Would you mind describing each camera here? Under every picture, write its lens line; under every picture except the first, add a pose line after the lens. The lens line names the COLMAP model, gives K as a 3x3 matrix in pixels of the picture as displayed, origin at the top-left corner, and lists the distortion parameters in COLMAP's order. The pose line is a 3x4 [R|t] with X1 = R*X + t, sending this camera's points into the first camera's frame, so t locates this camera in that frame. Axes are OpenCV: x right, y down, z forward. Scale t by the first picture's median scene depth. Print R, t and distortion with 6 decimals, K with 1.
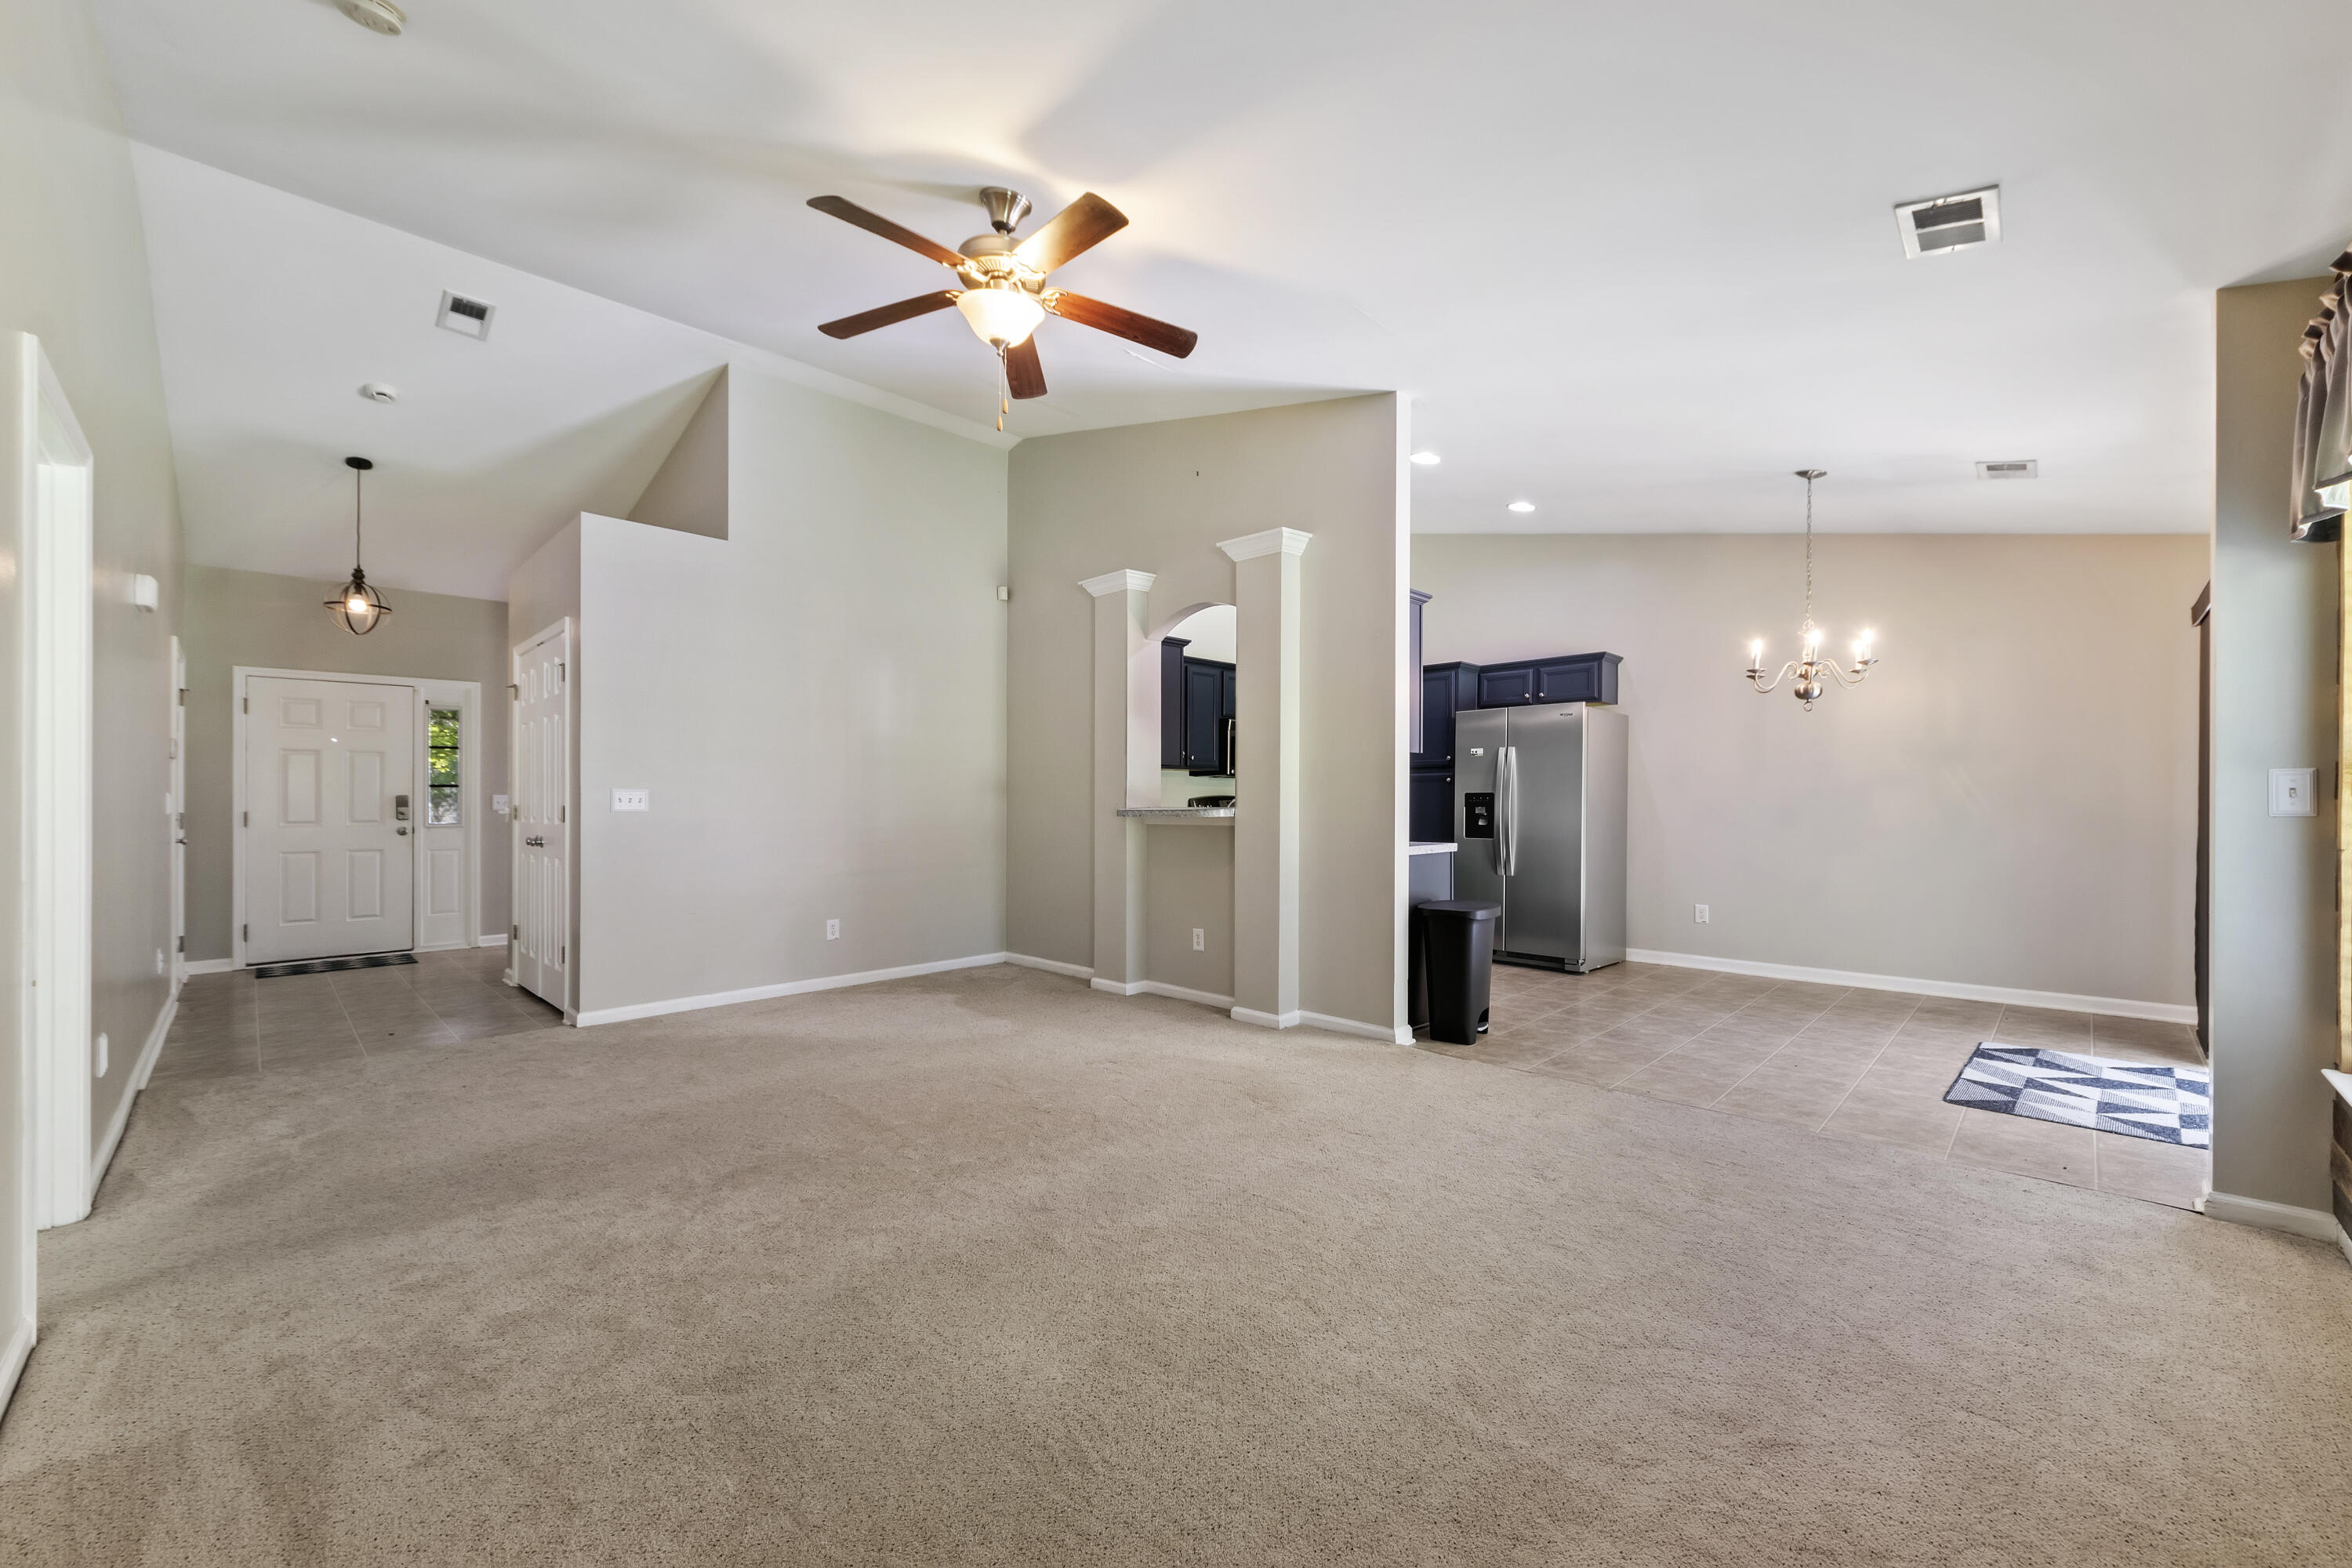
lens RADIAL K [[904.7, 0, 1176.9], [0, 904.7, 790.5], [0, 0, 1]] dist [-0.000383, -0.000026]
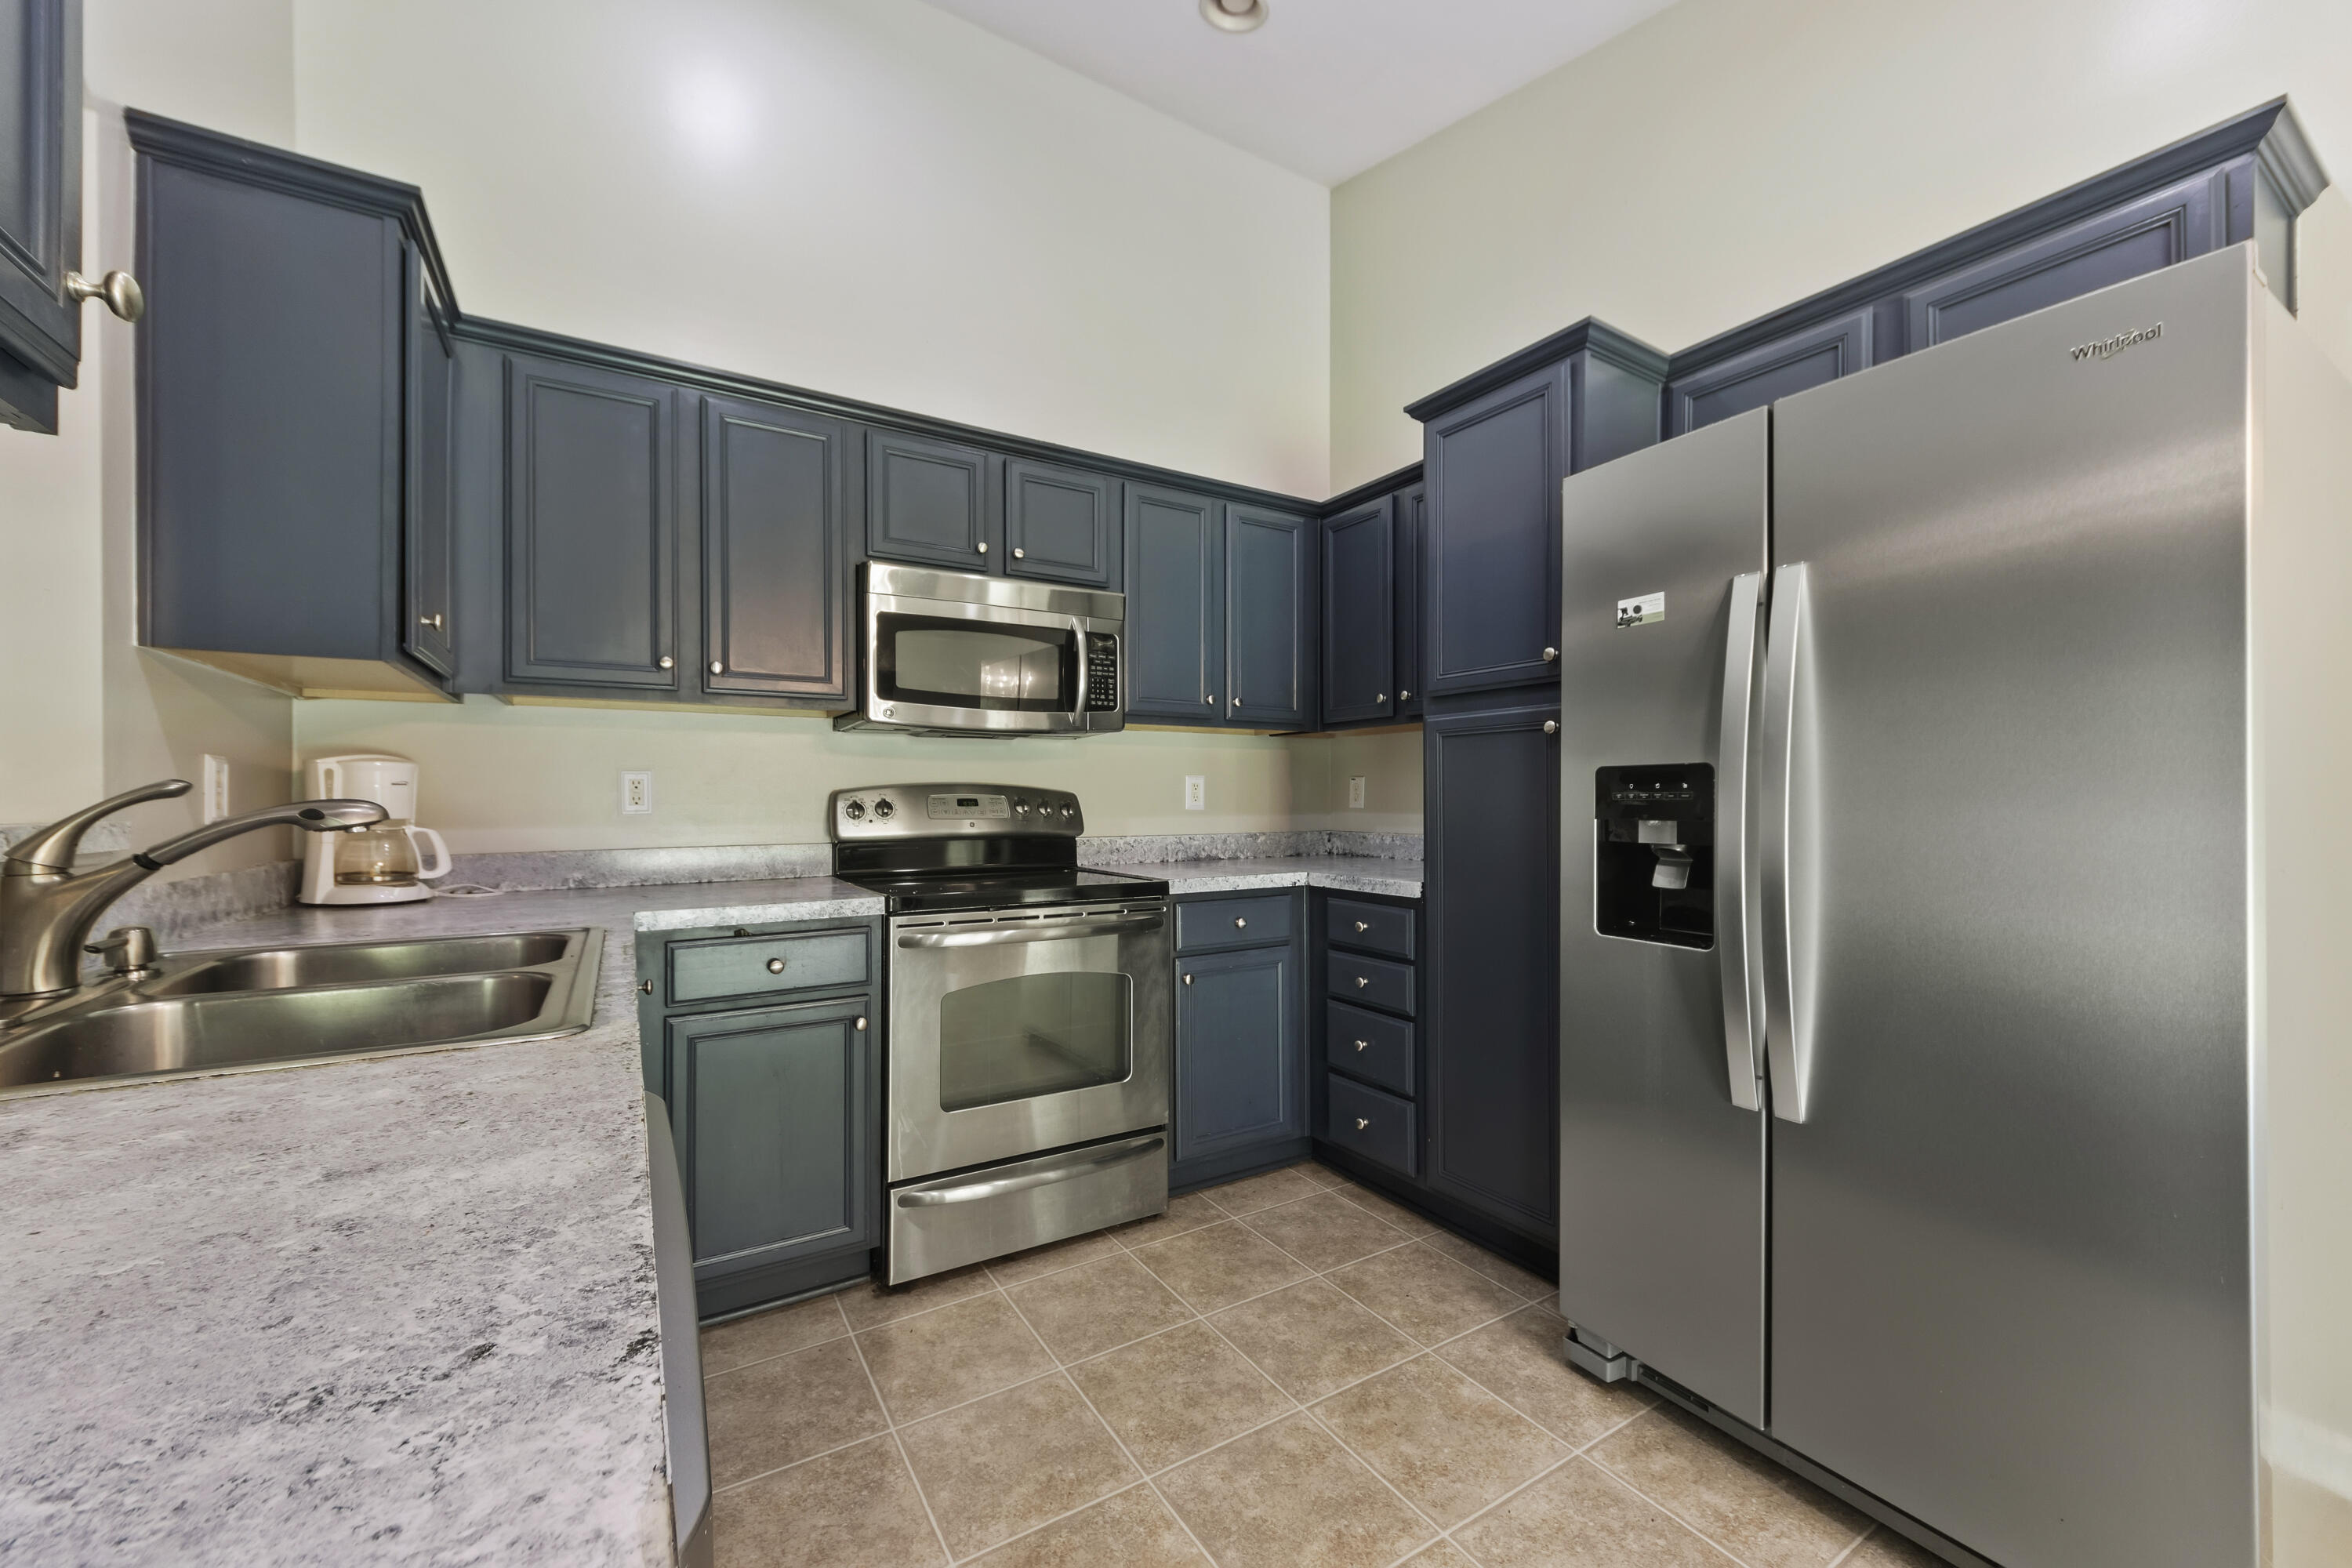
lens RADIAL K [[904.7, 0, 1176.9], [0, 904.7, 790.5], [0, 0, 1]] dist [-0.000383, -0.000026]
pose [[0.974584, -0.001890, -0.224014, 0.261300], [0.002933, 0.999986, 0.004323, 0.008303], [0.224002, -0.004870, 0.974576, 0.719492]]
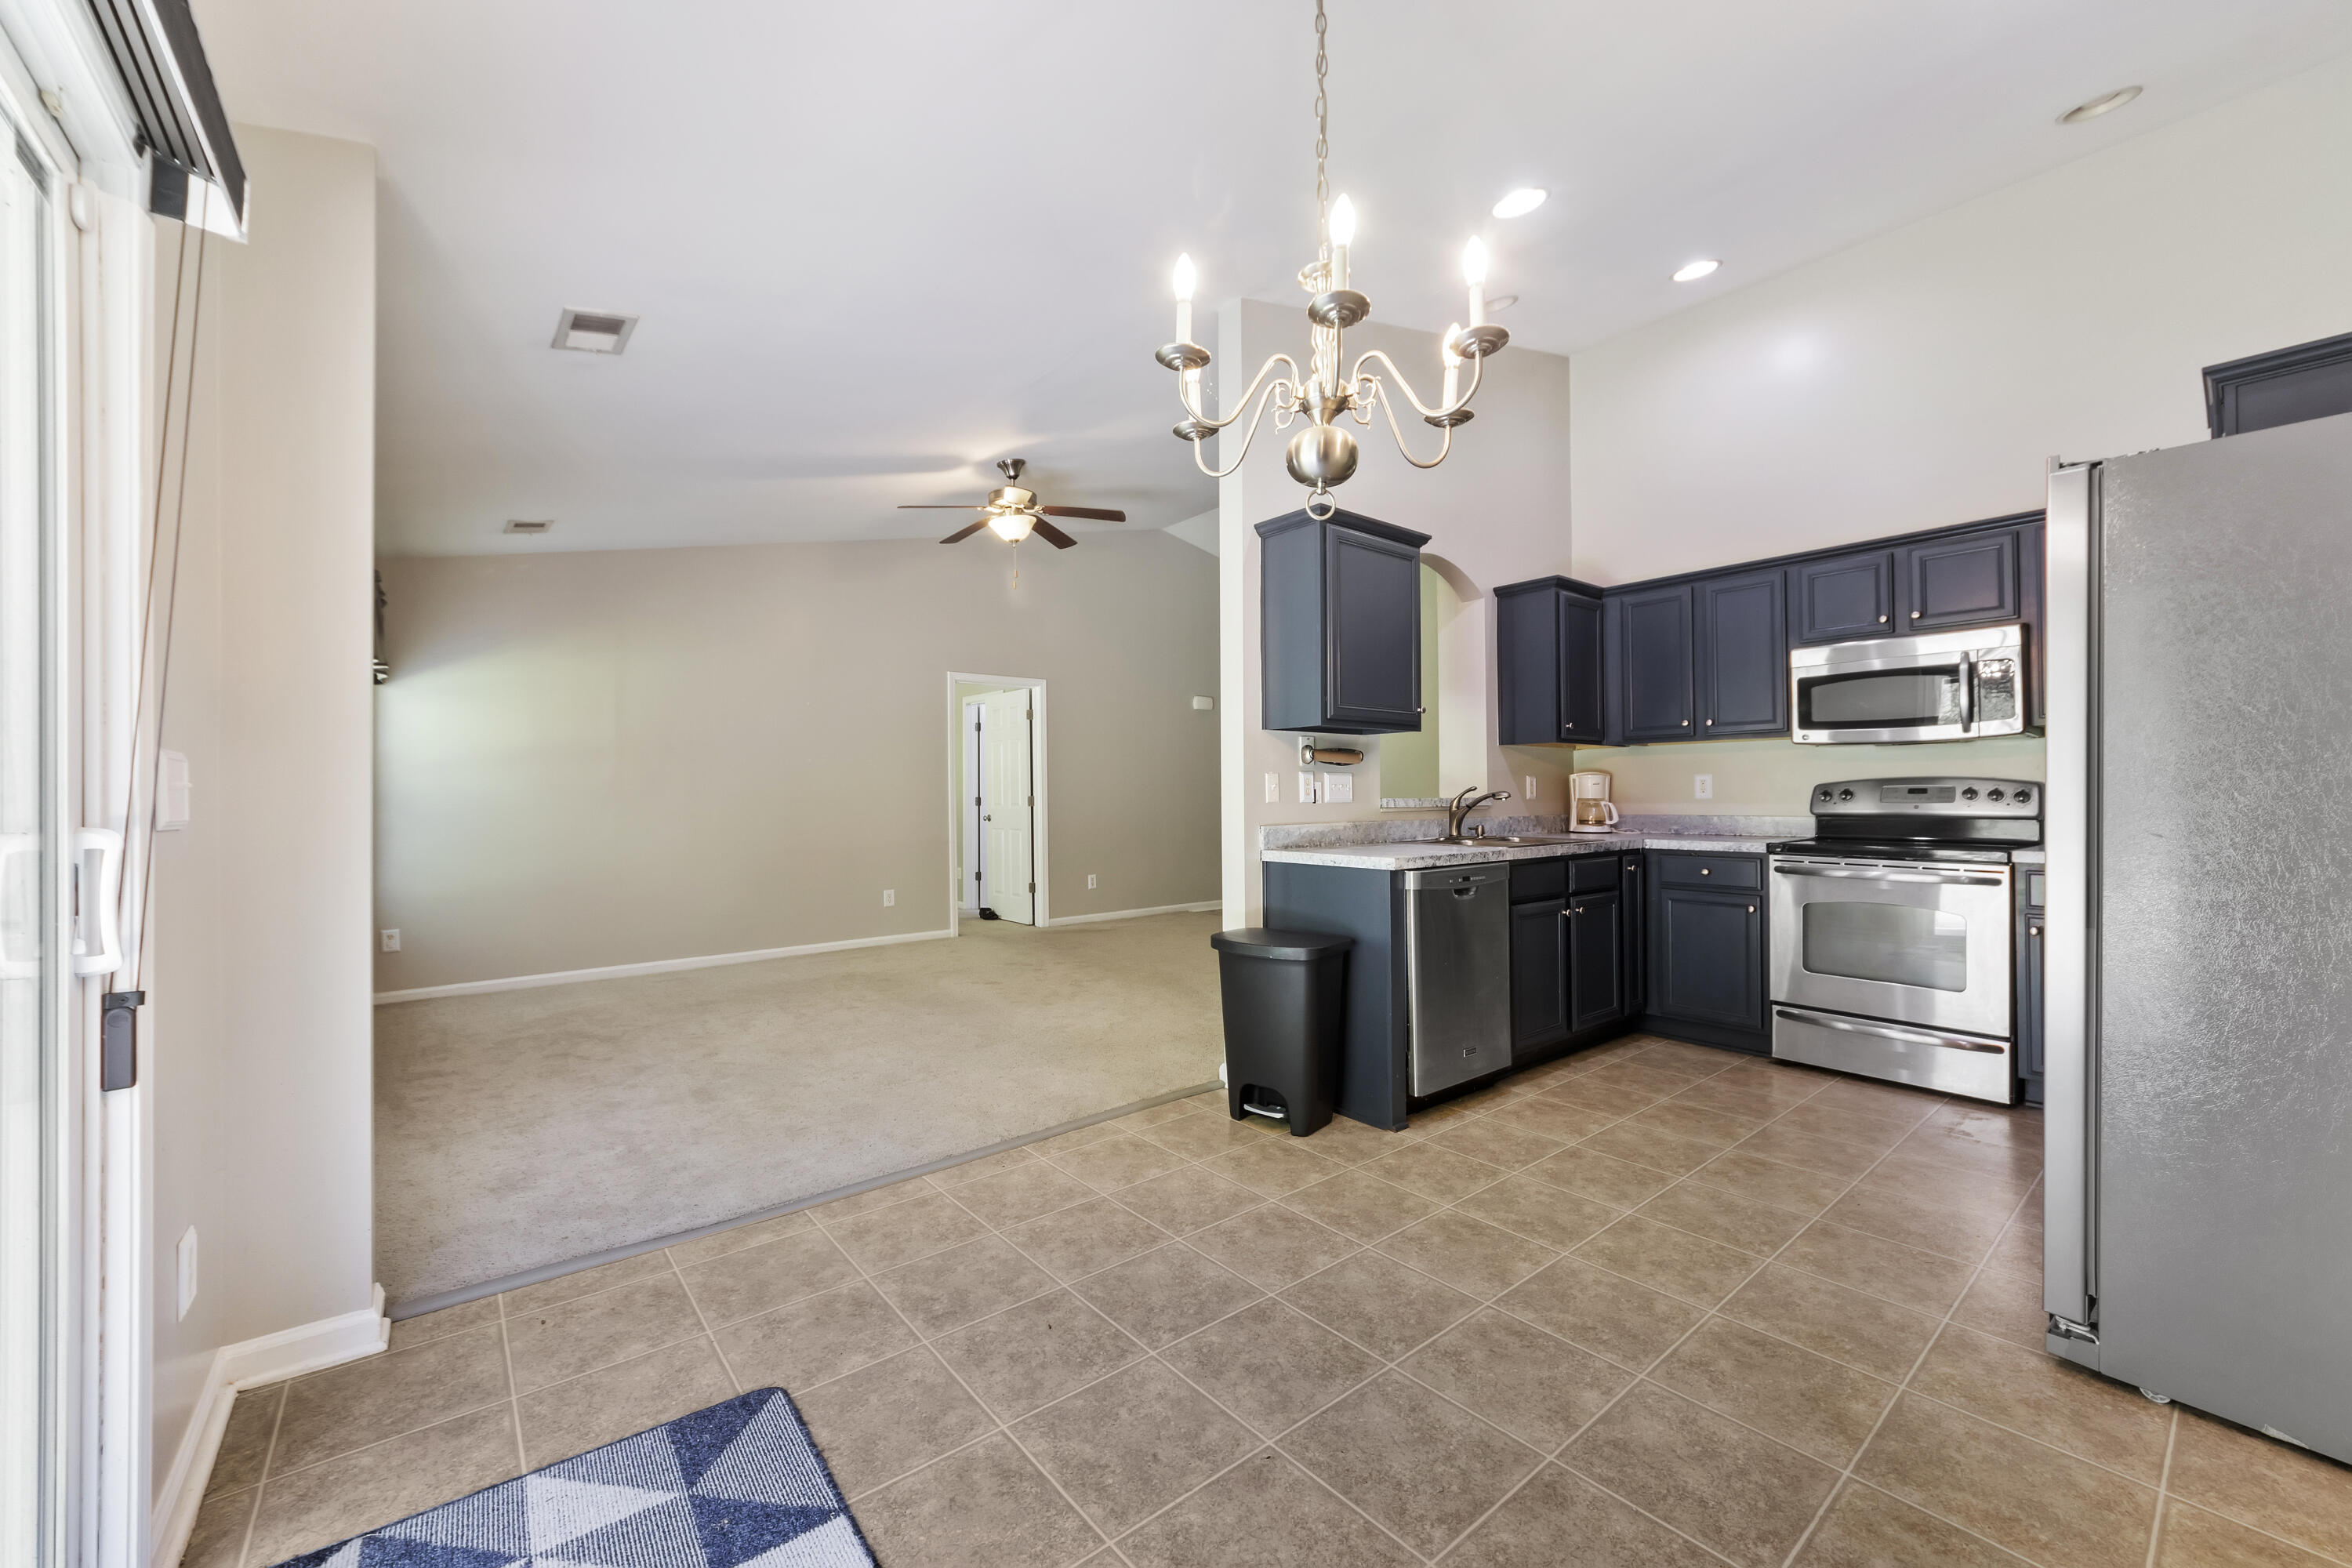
lens RADIAL K [[904.7, 0, 1176.9], [0, 904.7, 790.5], [0, 0, 1]] dist [-0.000383, -0.000026]
pose [[-0.096184, -0.001320, -0.995363, 0.716367], [0.019398, 0.999807, -0.003200, 0.007611], [0.995175, -0.019616, -0.096140, 0.685991]]
